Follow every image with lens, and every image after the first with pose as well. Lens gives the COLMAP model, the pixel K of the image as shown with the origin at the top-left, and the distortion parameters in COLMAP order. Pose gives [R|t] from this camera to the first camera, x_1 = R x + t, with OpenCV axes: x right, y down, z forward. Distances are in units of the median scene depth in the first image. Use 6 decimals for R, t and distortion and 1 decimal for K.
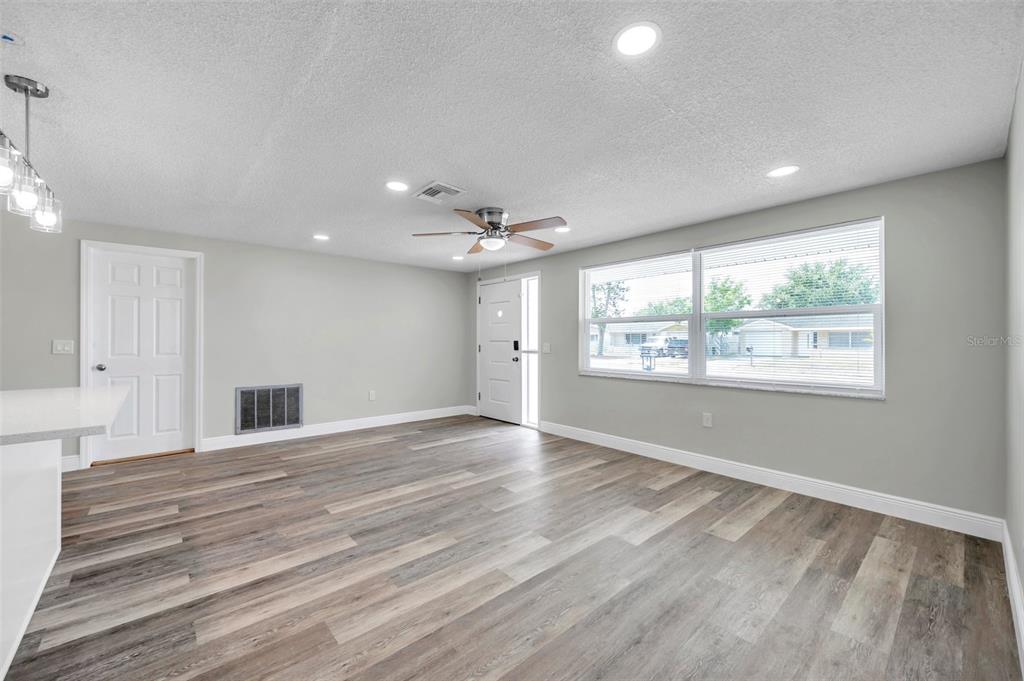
lens RADIAL K [[404.4, 0, 510.7], [0, 404.4, 341.5], [0, 0, 1]] dist [-0.001373, -0.000355]
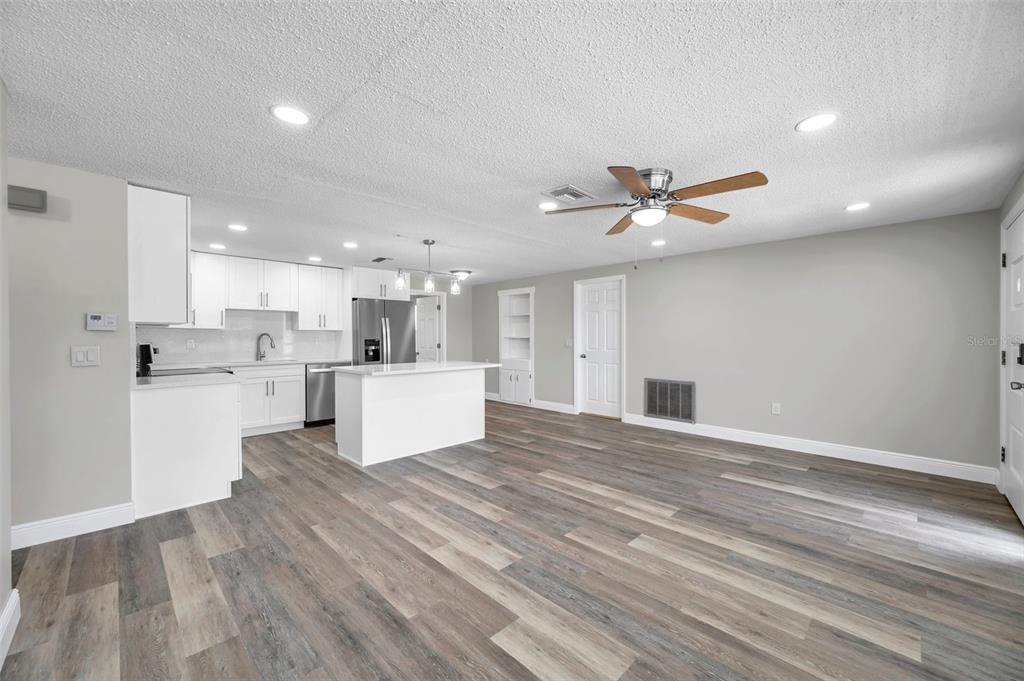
lens RADIAL K [[404.4, 0, 511.7], [0, 404.4, 335.2], [0, 0, 1]] dist [-0.001373, -0.000355]
pose [[0.057624, -0.004648, -0.998328, 0.738367], [-0.001882, 0.999987, -0.004765, -0.014252], [0.998337, 0.002153, 0.057615, 0.722175]]
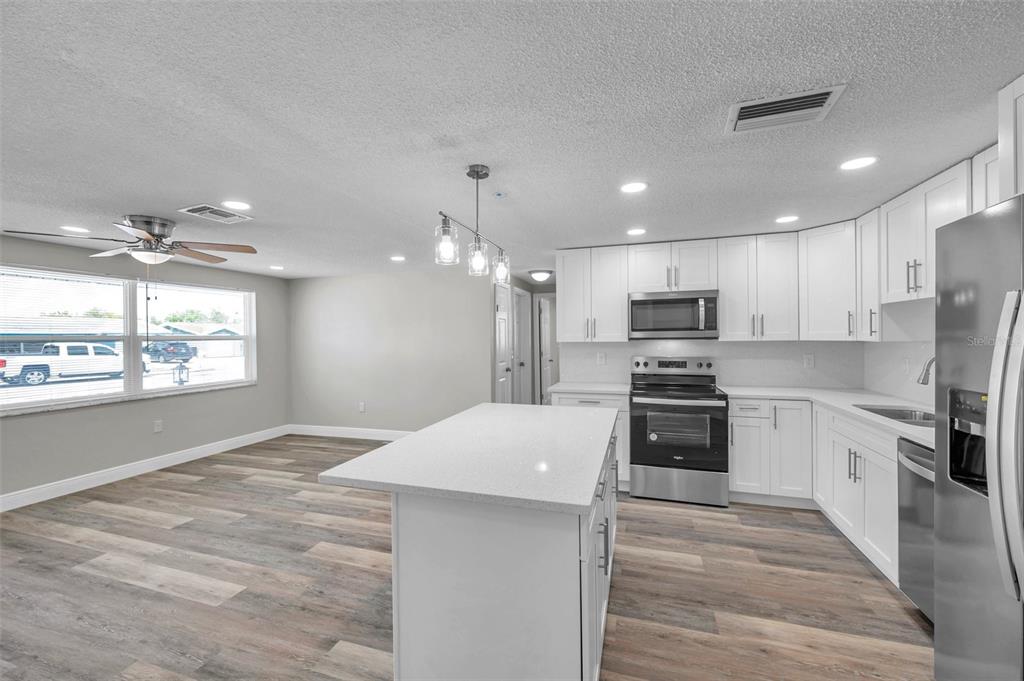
lens RADIAL K [[404.4, 0, 511.6], [0, 404.4, 339.2], [0, 0, 1]] dist [-0.001373, -0.000355]
pose [[-0.515474, -0.000195, 0.856905, -1.221859], [0.013725, 0.999870, 0.008484, -0.067062], [-0.856795, 0.016135, -0.515405, 0.817283]]
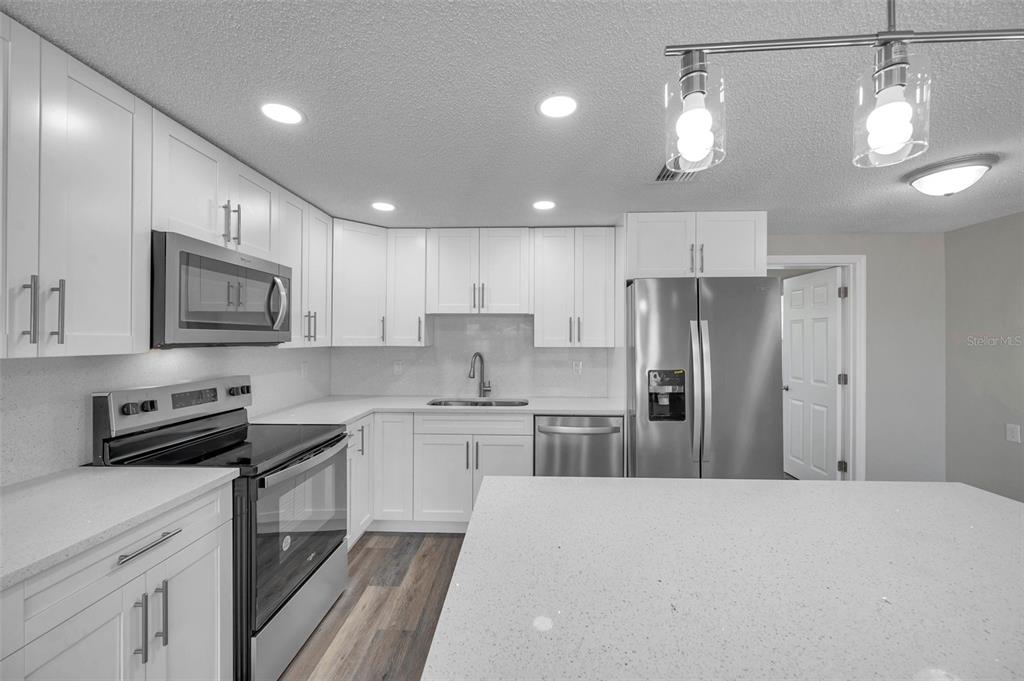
lens RADIAL K [[404.4, 0, 509.9], [0, 404.4, 340.8], [0, 0, 1]] dist [-0.001373, -0.000355]
pose [[-0.691775, -0.000271, -0.722113, -0.327534], [-0.005713, 0.999971, 0.005099, -0.063867], [0.722091, 0.007653, -0.691756, 0.527970]]
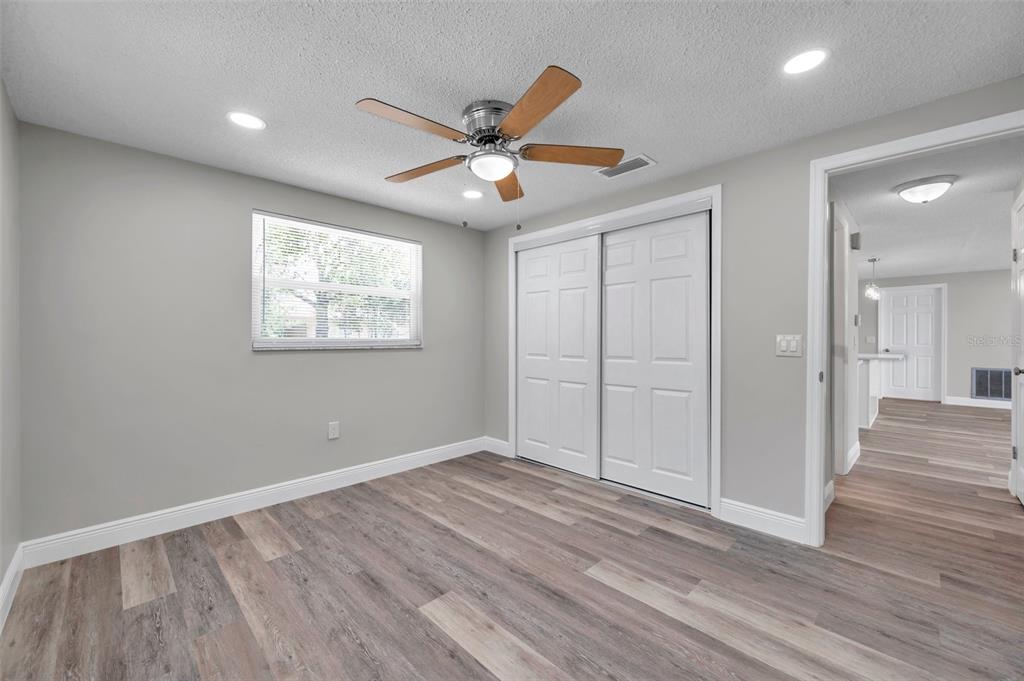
lens RADIAL K [[404.4, 0, 509.5], [0, 404.4, 338.0], [0, 0, 1]] dist [-0.001373, -0.000355]
pose [[0.050279, -0.002687, -0.998732, 1.055149], [-0.004220, 0.999987, -0.002903, 0.019941], [0.998726, 0.004360, 0.050267, -1.150423]]
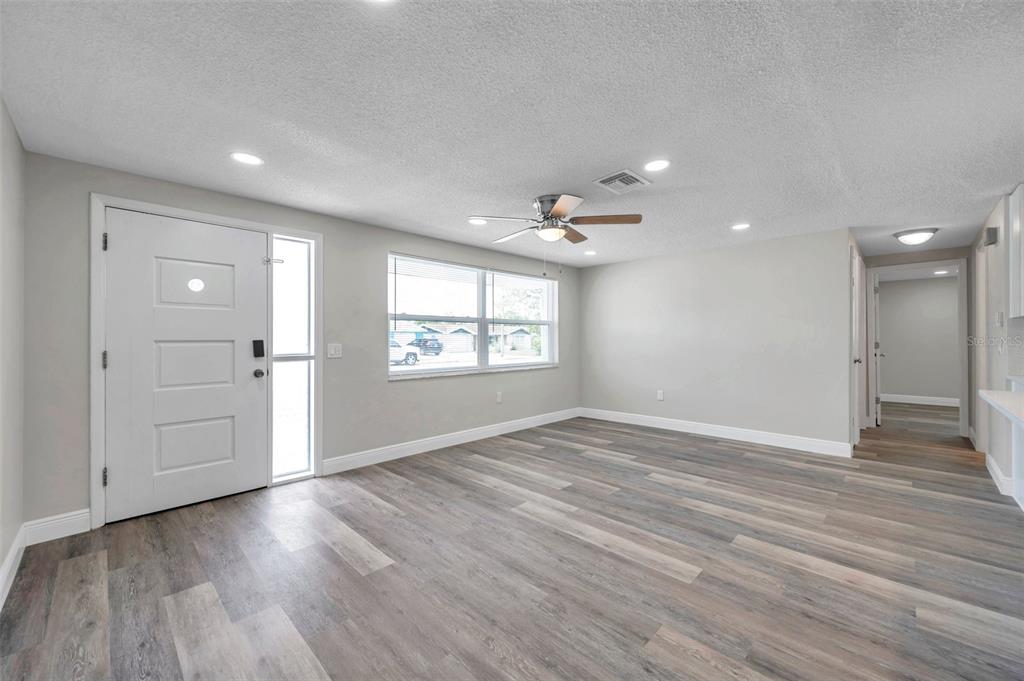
lens RADIAL K [[404.4, 0, 513.7], [0, 404.4, 334.2], [0, 0, 1]] dist [-0.001373, -0.000355]
pose [[-0.076852, 0.011368, 0.996978, -1.001445], [0.005953, 0.999922, -0.010943, -0.002993], [-0.997025, 0.005094, -0.076913, 1.203639]]
